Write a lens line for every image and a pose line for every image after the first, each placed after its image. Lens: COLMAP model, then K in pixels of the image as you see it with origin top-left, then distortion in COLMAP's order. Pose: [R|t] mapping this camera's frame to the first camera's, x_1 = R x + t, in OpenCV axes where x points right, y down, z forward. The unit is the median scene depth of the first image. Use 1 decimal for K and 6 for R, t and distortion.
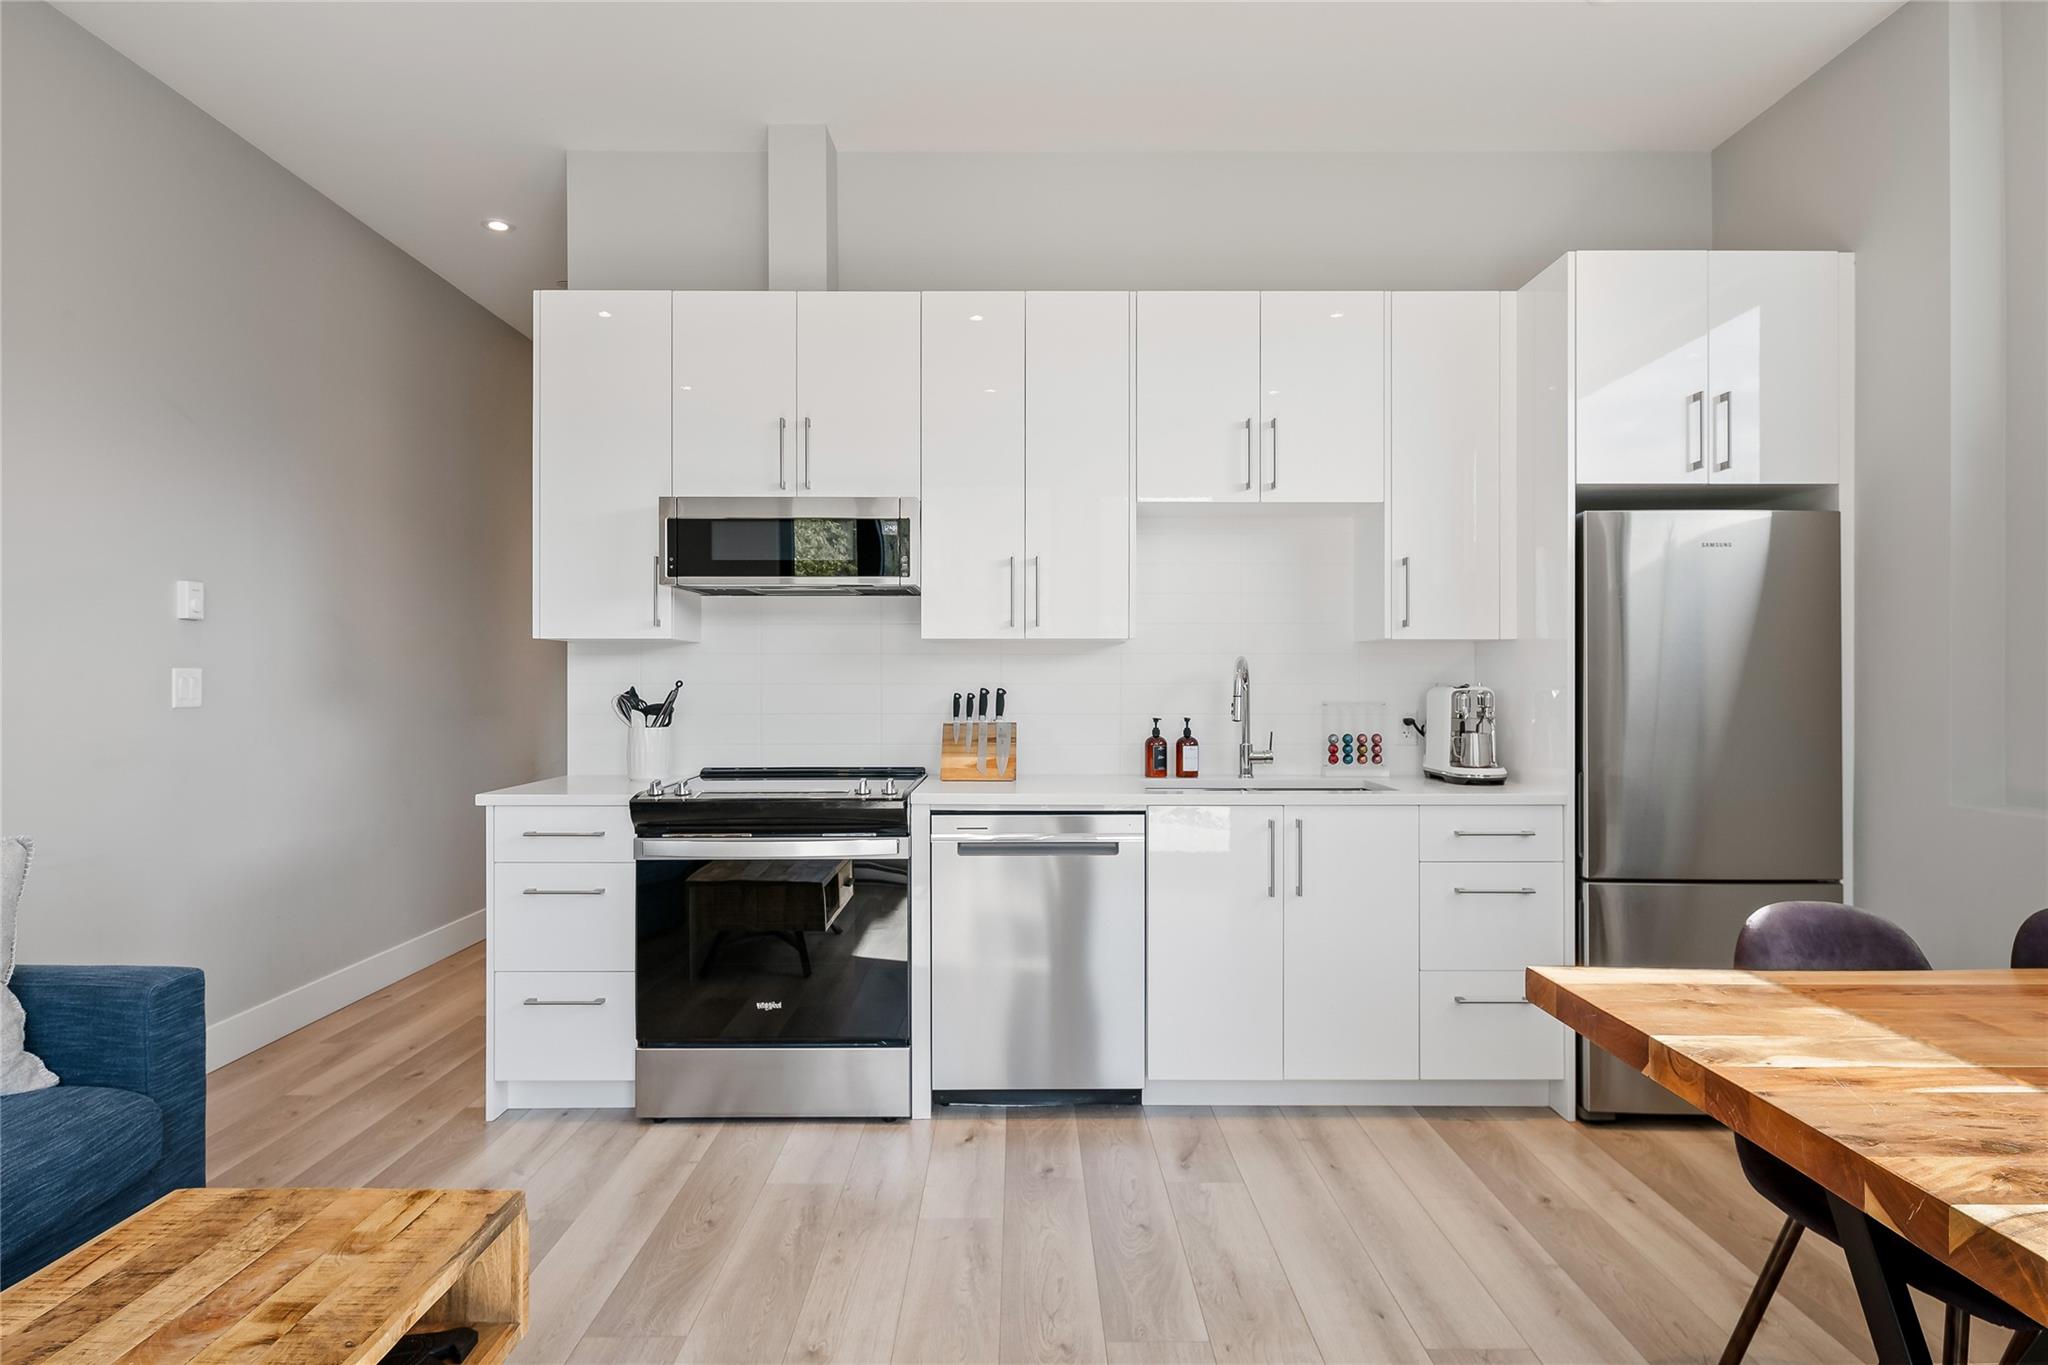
lens RADIAL K [[1147.2, 0, 1033.3], [0, 1147.2, 675.7], [0, 0, 1]] dist [0.003086, 0.000270]
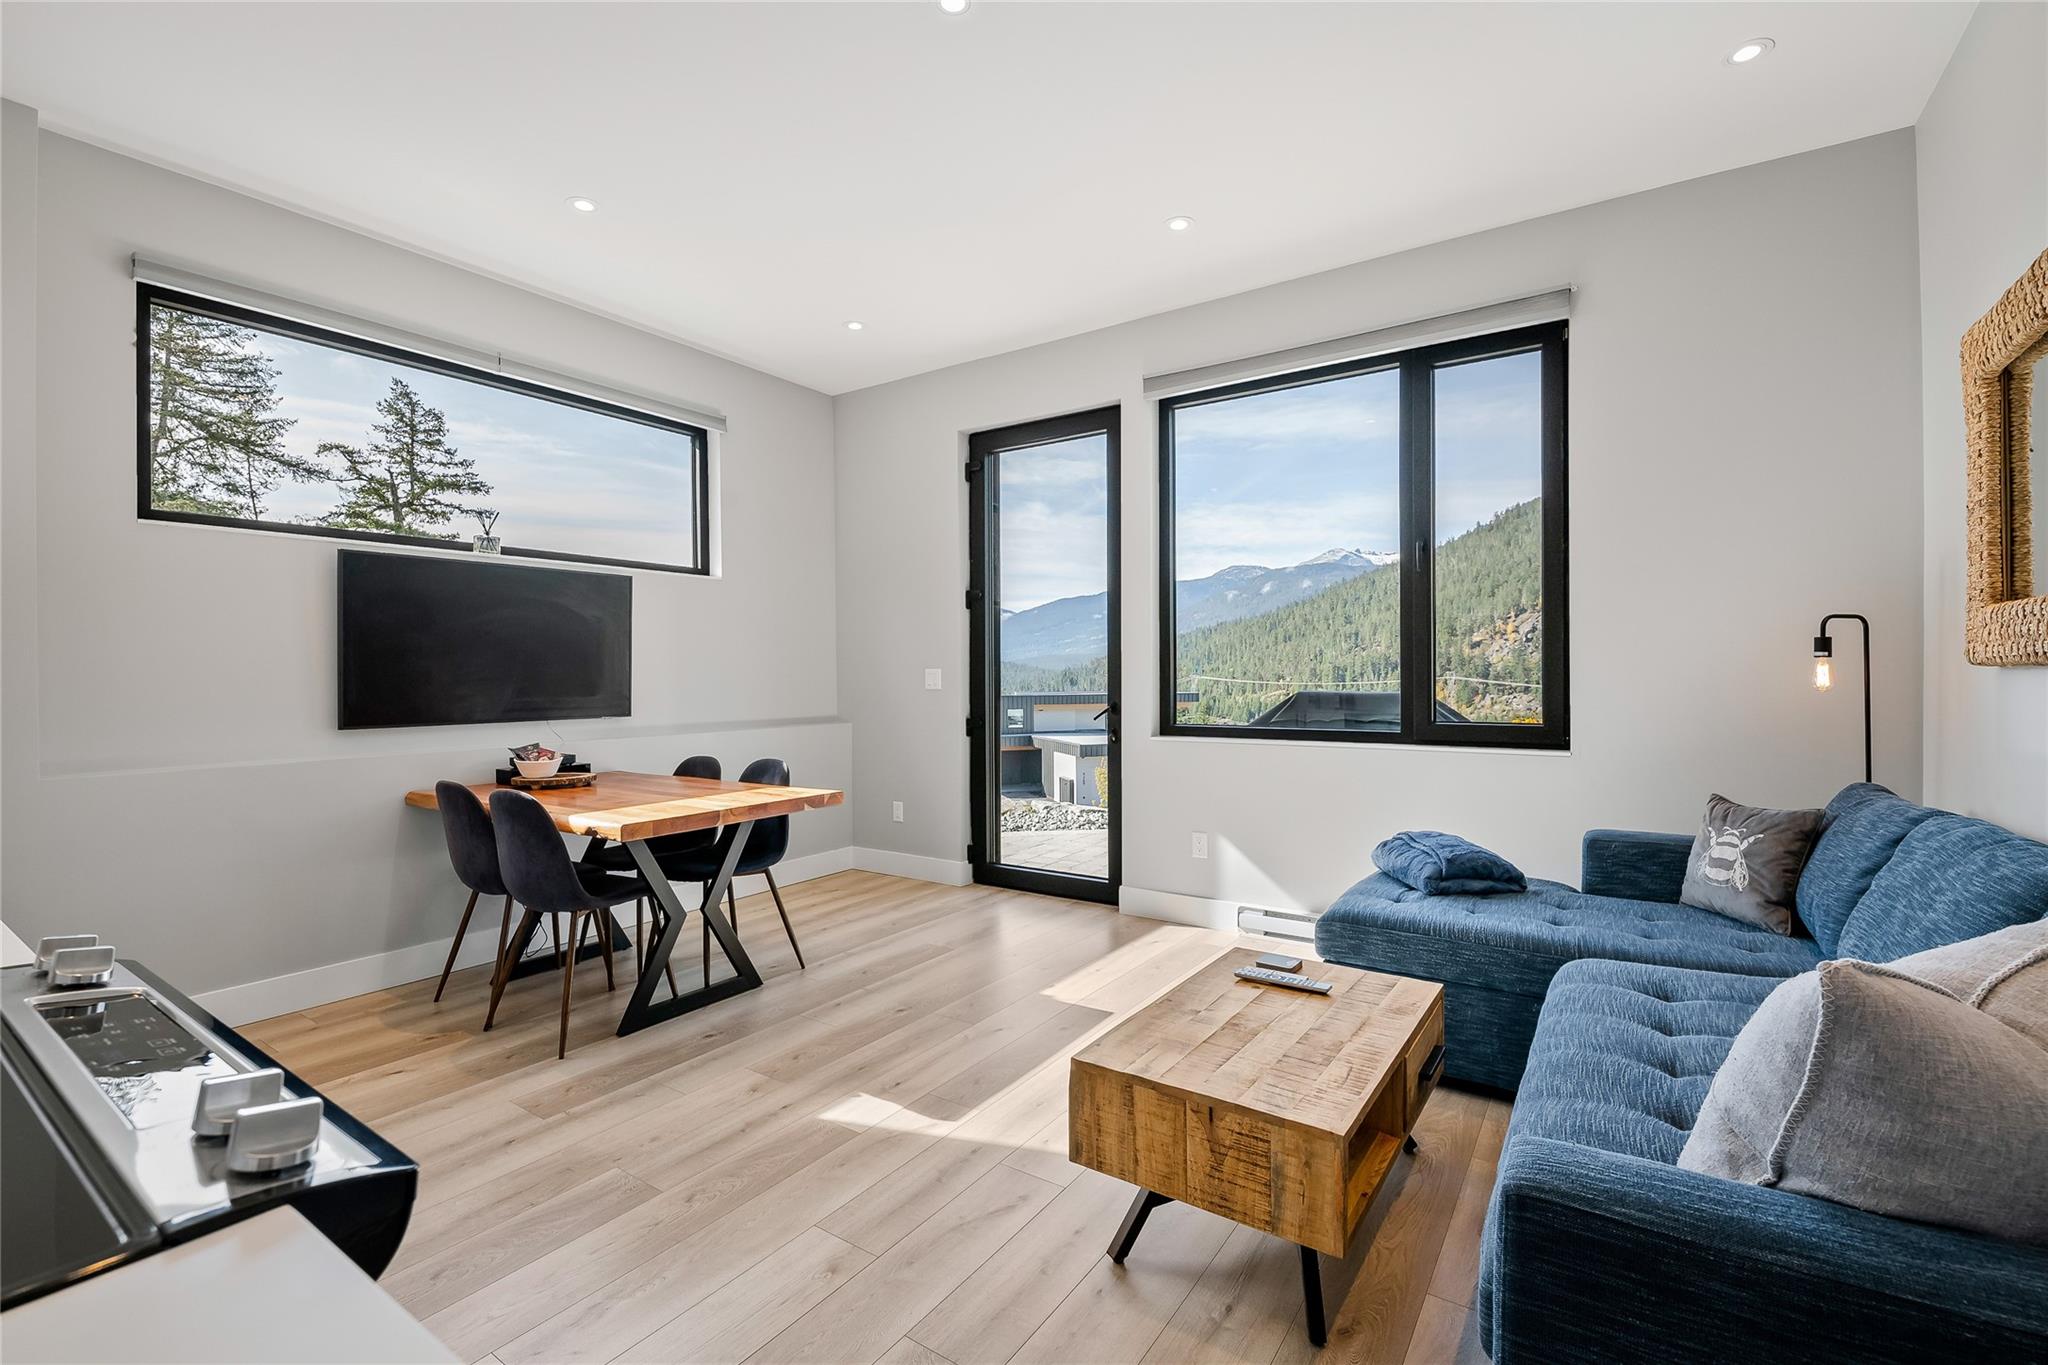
lens RADIAL K [[890.0, 0, 1015.8], [0, 890.0, 678.0], [0, 0, 1]] dist [-0.023673, -0.003261]
pose [[-0.818139, 0.003347, 0.575010, -0.497229], [0.006210, 0.999976, 0.003014, 0.003968], [-0.574987, 0.006037, -0.818141, 0.949079]]
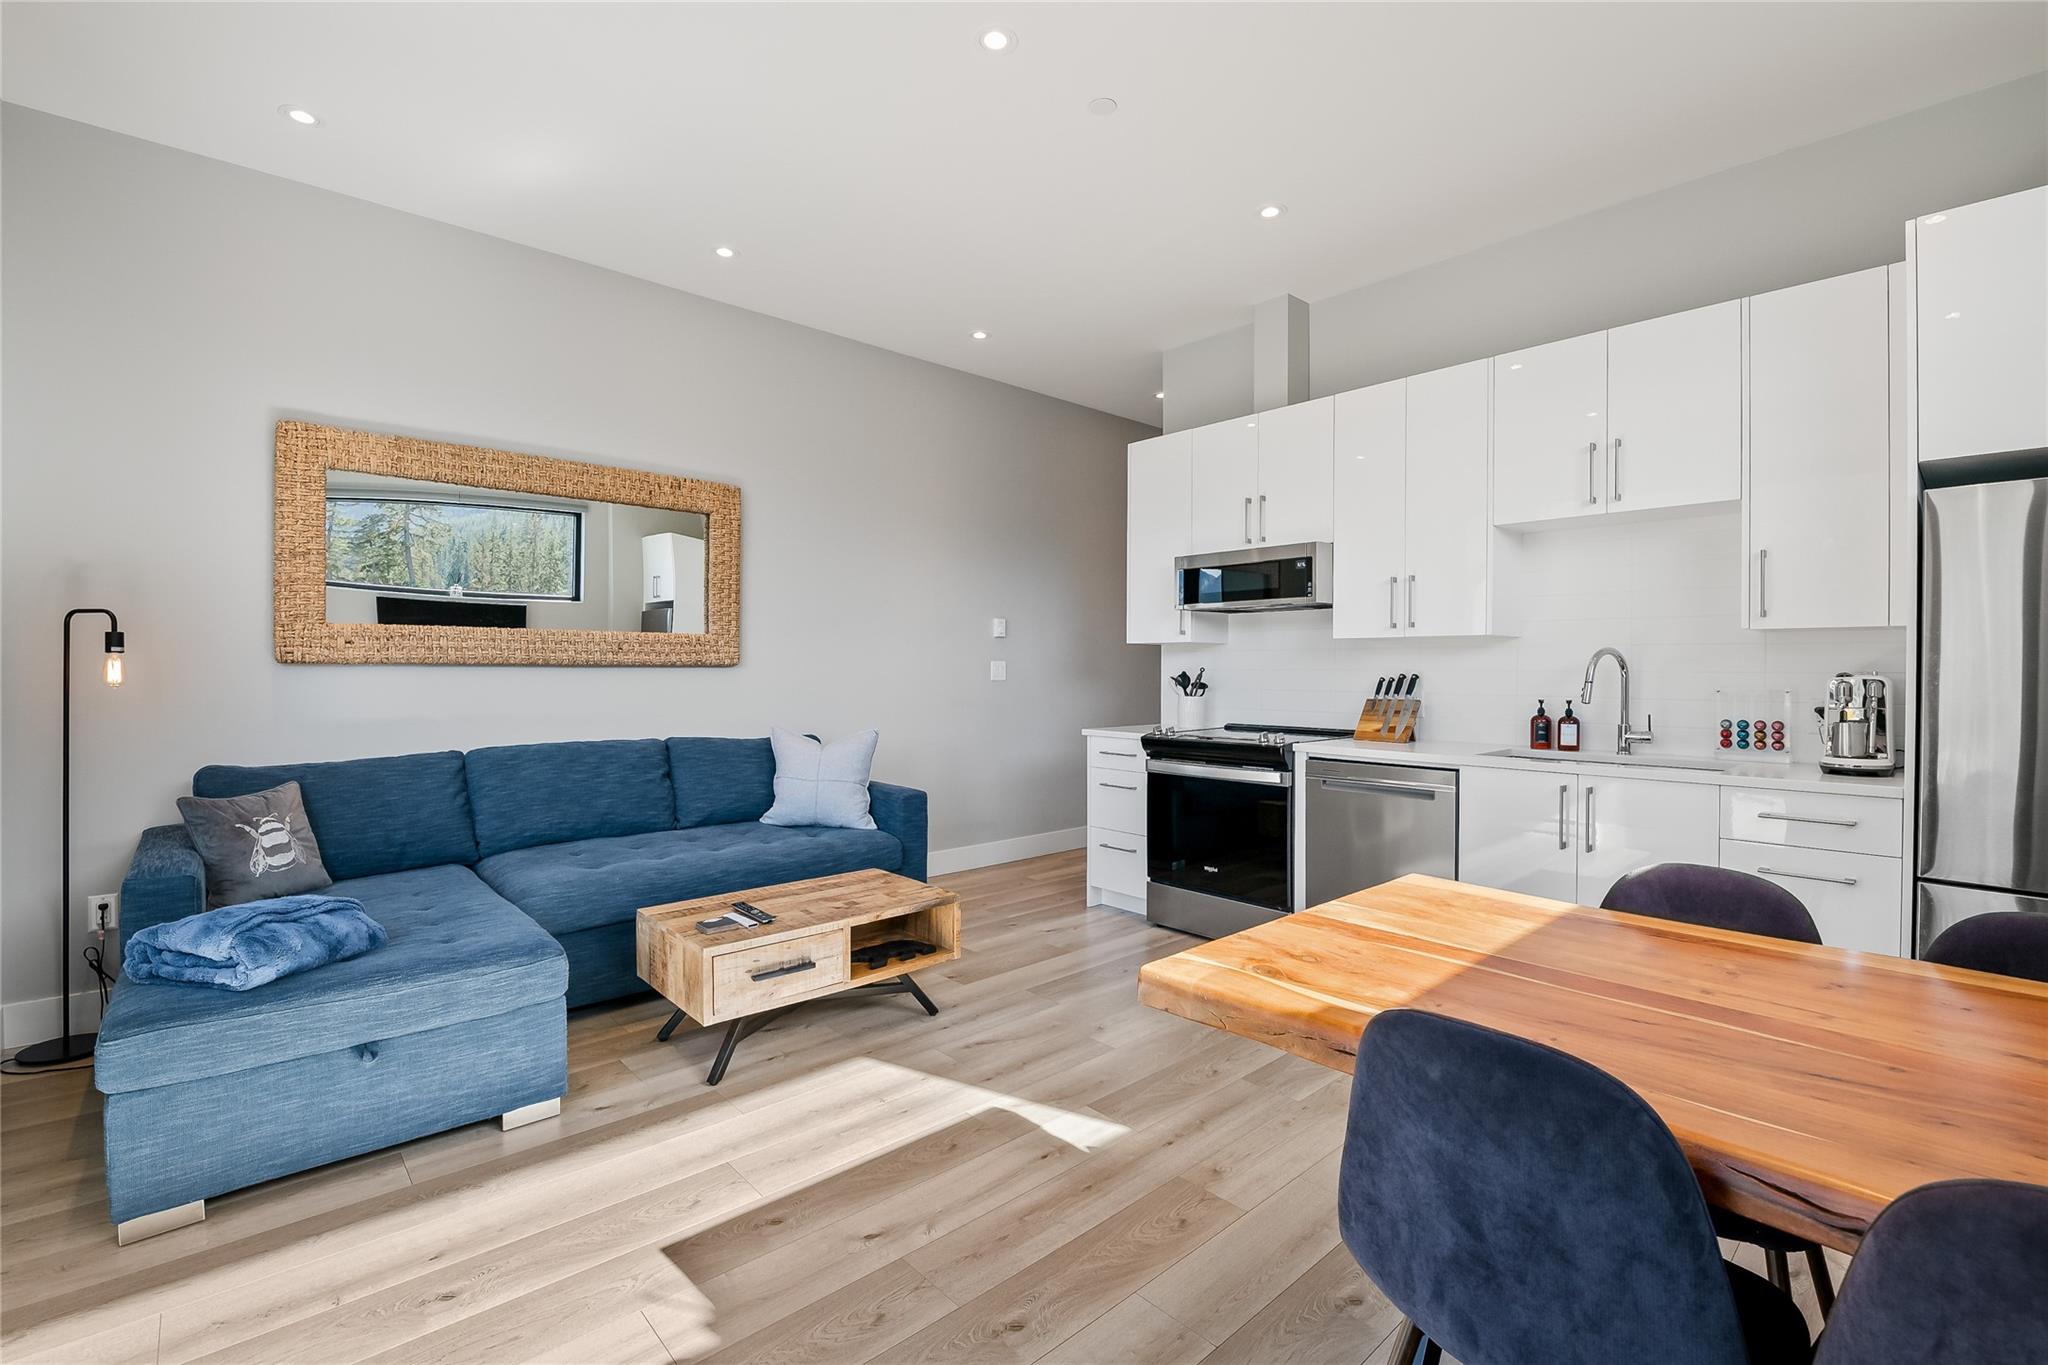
lens RADIAL K [[890.0, 0, 1028.1], [0, 890.0, 679.6], [0, 0, 1]] dist [-0.023673, -0.003261]
pose [[0.671180, 0.011193, -0.741210, 0.462235], [-0.001874, 0.999908, 0.013403, 0.004617], [0.741292, -0.007607, 0.671139, -0.022580]]
